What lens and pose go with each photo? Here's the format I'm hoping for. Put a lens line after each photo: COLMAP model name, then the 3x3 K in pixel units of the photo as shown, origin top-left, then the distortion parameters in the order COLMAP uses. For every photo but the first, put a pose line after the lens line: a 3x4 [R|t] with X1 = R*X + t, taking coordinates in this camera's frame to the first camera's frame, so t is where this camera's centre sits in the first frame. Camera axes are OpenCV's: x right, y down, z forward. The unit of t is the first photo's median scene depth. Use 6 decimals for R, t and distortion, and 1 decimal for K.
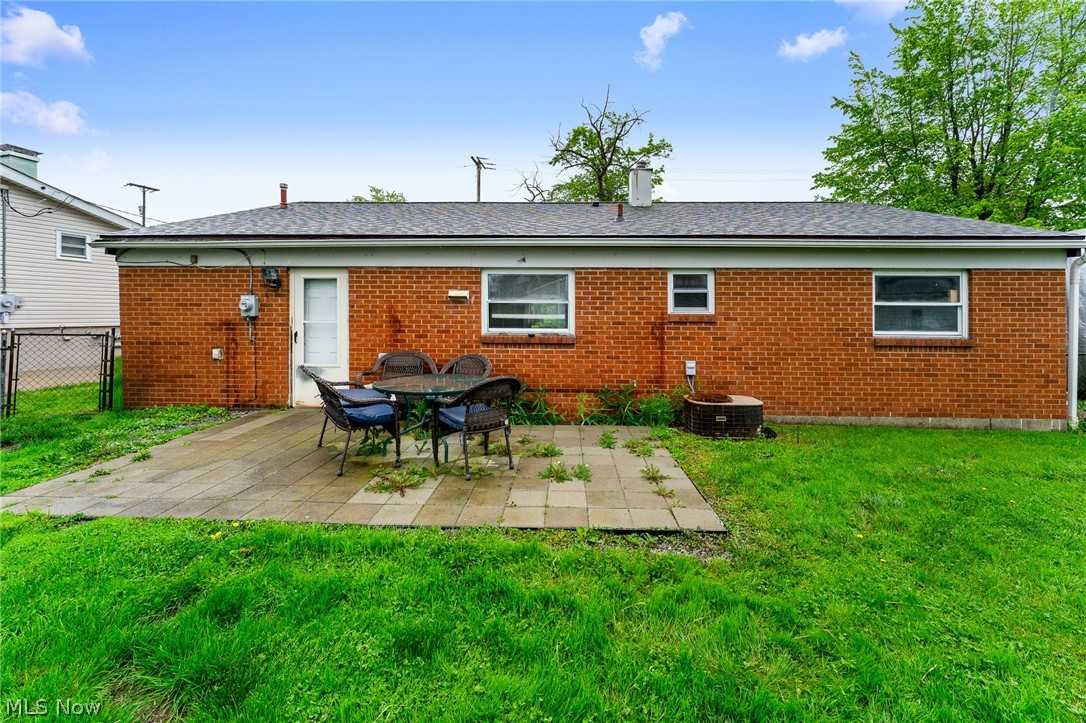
lens RADIAL K [[487.9, 0, 542.7], [0, 487.9, 317.9], [0, 0, 1]] dist [0.000856, 0.000207]
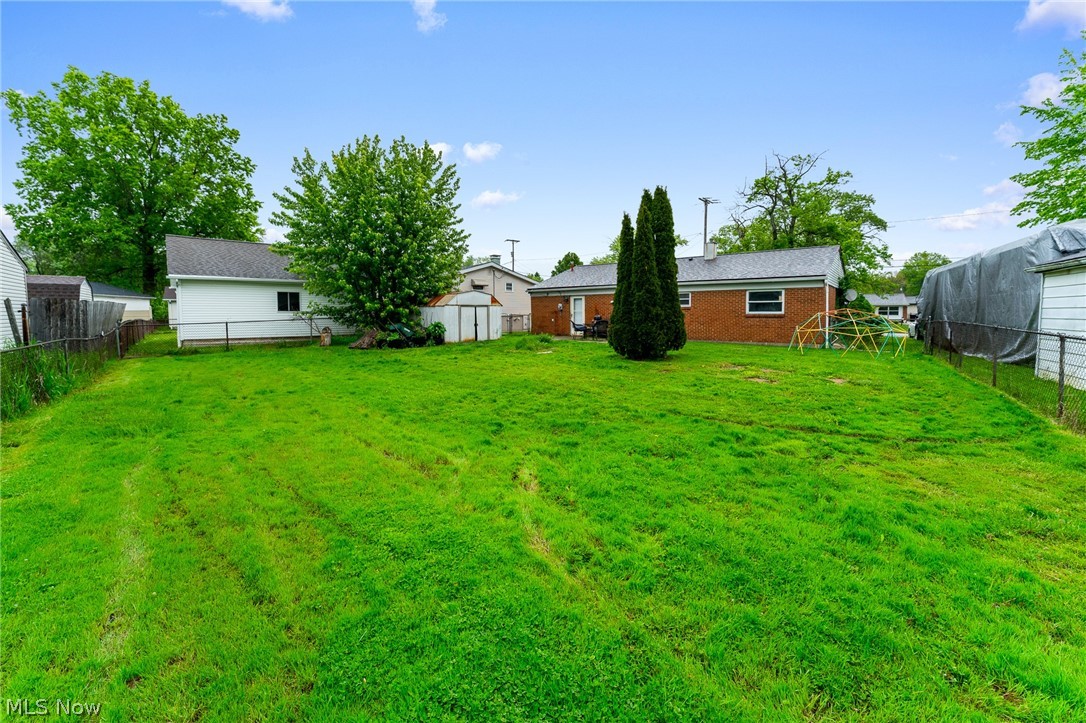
lens RADIAL K [[417.0, 0, 543.0], [0, 417.0, 361.5], [0, 0, 1]] dist [-0.000476, -0.000133]
pose [[0.827647, 0.055218, -0.558526, 1.046458], [0.004521, 0.994460, 0.105017, 0.054330], [0.561231, -0.089442, 0.822812, -1.663109]]
